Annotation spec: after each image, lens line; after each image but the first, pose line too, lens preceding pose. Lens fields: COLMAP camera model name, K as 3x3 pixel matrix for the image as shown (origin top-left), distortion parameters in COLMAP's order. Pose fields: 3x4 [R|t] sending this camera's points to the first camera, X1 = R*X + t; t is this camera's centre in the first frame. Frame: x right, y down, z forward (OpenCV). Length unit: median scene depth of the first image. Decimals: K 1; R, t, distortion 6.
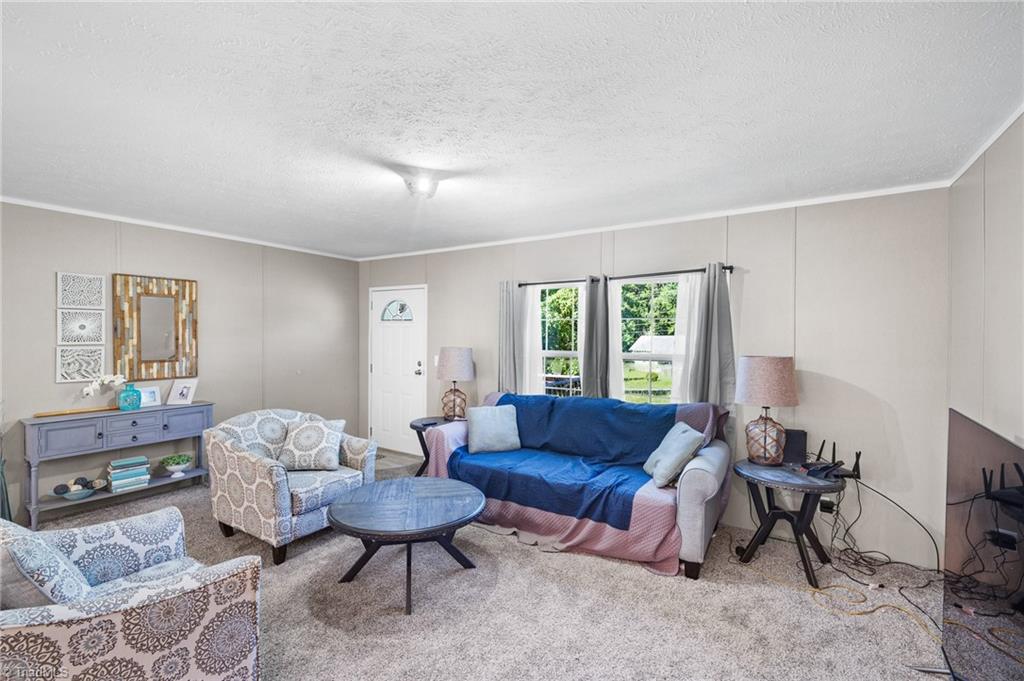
lens RADIAL K [[447.7, 0, 512.2], [0, 447.7, 332.5], [0, 0, 1]] dist [-0.000327, -0.000042]
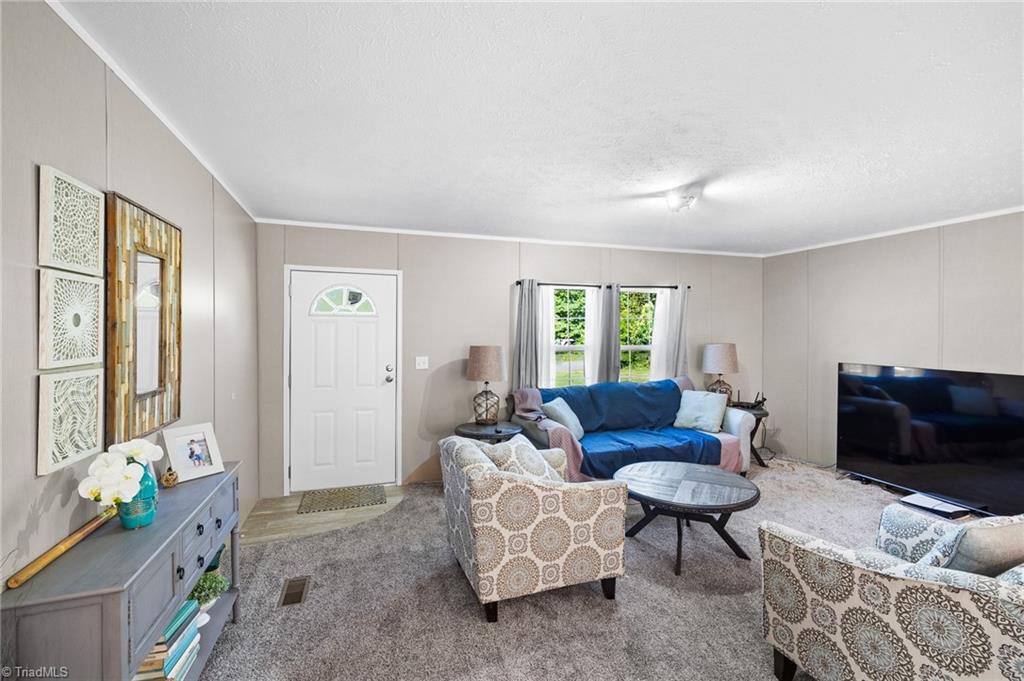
lens RADIAL K [[447.7, 0, 512.2], [0, 447.7, 332.5], [0, 0, 1]] dist [-0.000327, -0.000042]
pose [[0.626482, -0.007978, 0.779395, -0.938141], [-0.002886, 0.999917, 0.012555, -0.006724], [-0.779431, -0.010115, 0.626407, 0.434626]]
